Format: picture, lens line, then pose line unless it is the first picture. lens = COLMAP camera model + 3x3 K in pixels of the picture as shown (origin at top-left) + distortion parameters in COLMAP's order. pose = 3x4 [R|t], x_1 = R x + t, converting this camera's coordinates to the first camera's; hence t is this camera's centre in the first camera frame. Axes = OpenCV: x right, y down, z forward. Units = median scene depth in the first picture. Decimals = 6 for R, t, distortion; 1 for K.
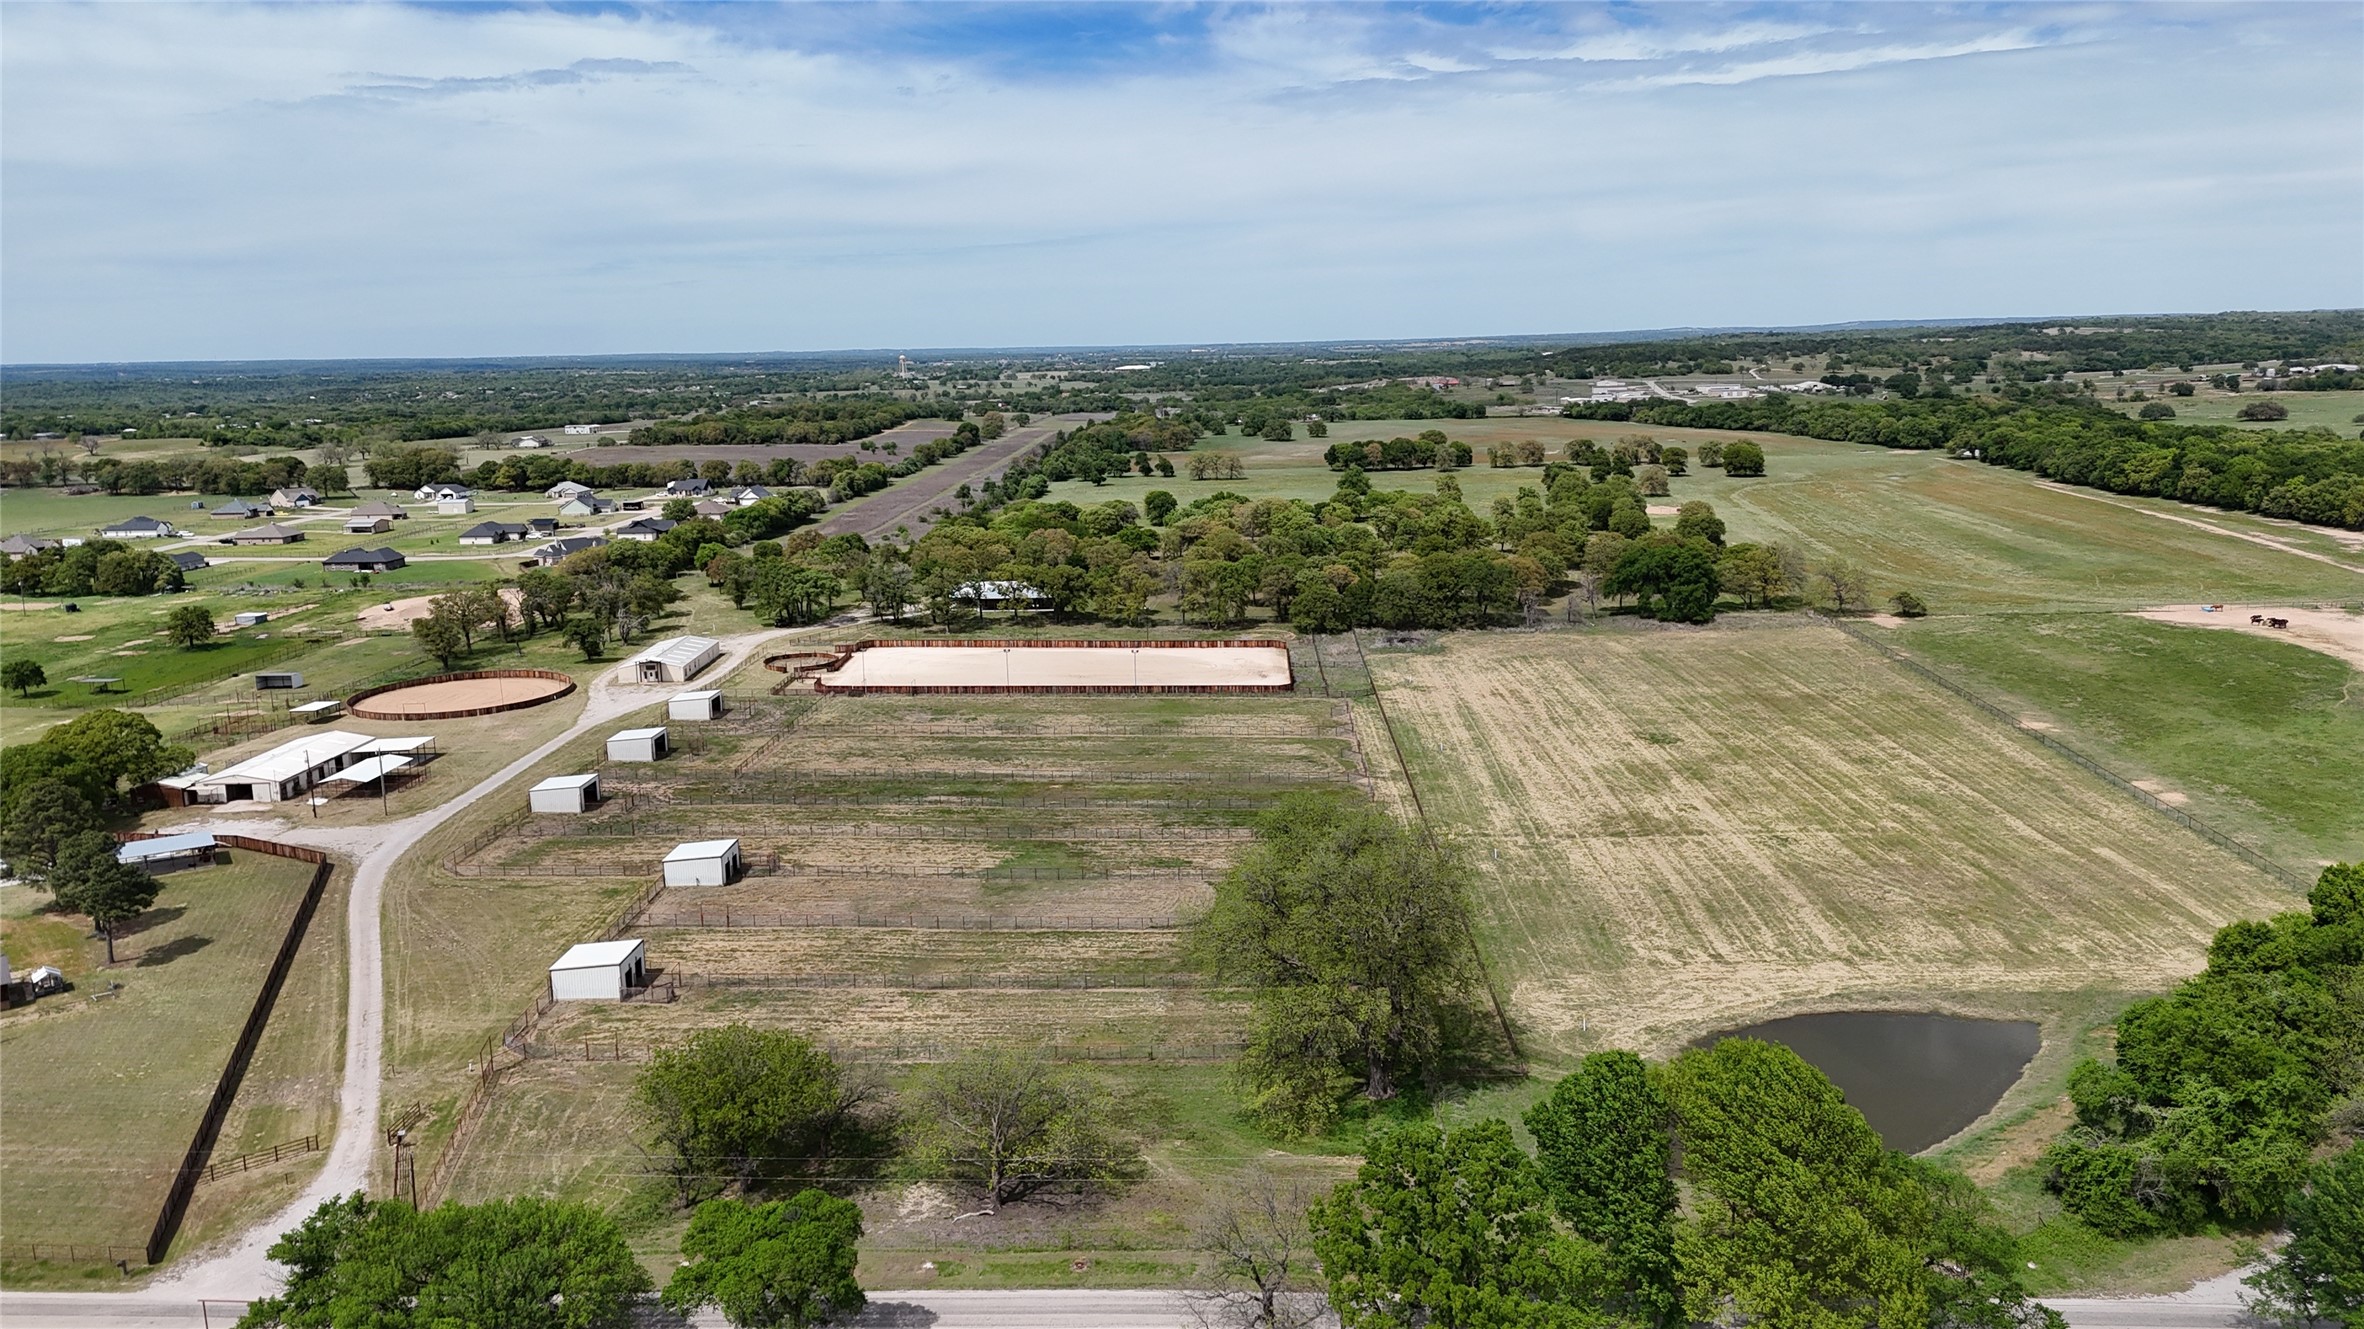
lens RADIAL K [[1732.7, 0, 1188.6], [0, 1732.7, 659.2], [0, 0, 1]] dist [0.079551, -0.085903]
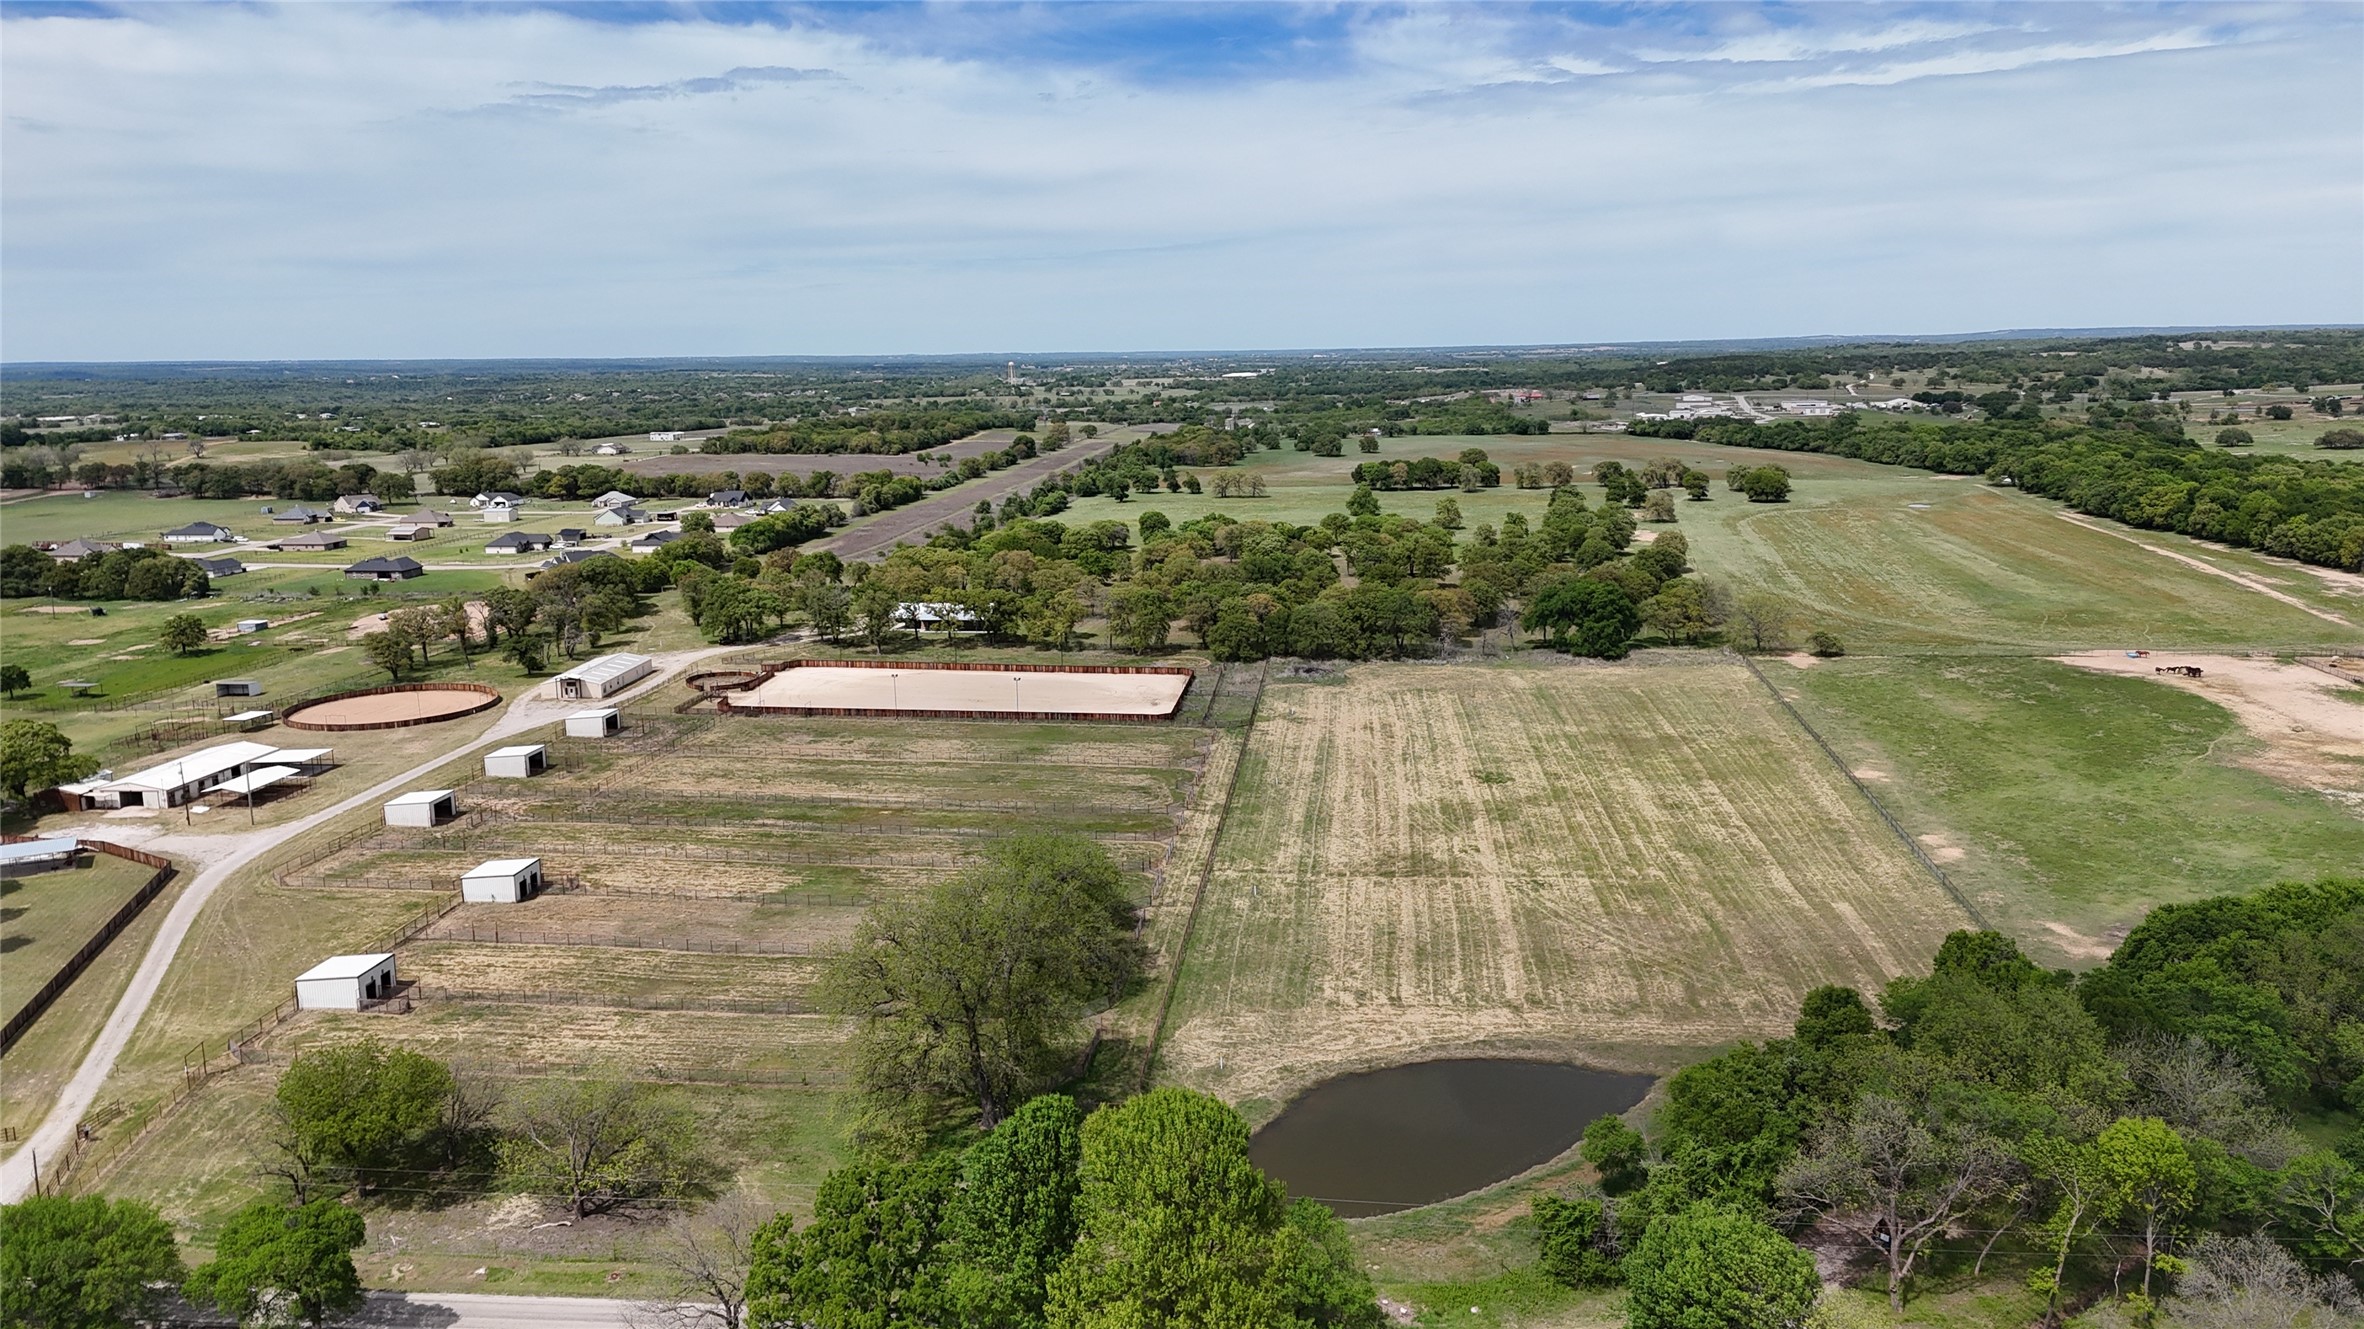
lens RADIAL K [[1732.7, 0, 1188.6], [0, 1732.7, 659.2], [0, 0, 1]] dist [0.079551, -0.085903]
pose [[0.997380, 0.019516, -0.069656, 0.126946], [-0.019690, 0.999804, -0.001810, -0.014645], [0.069607, 0.003177, 0.997569, -0.022825]]
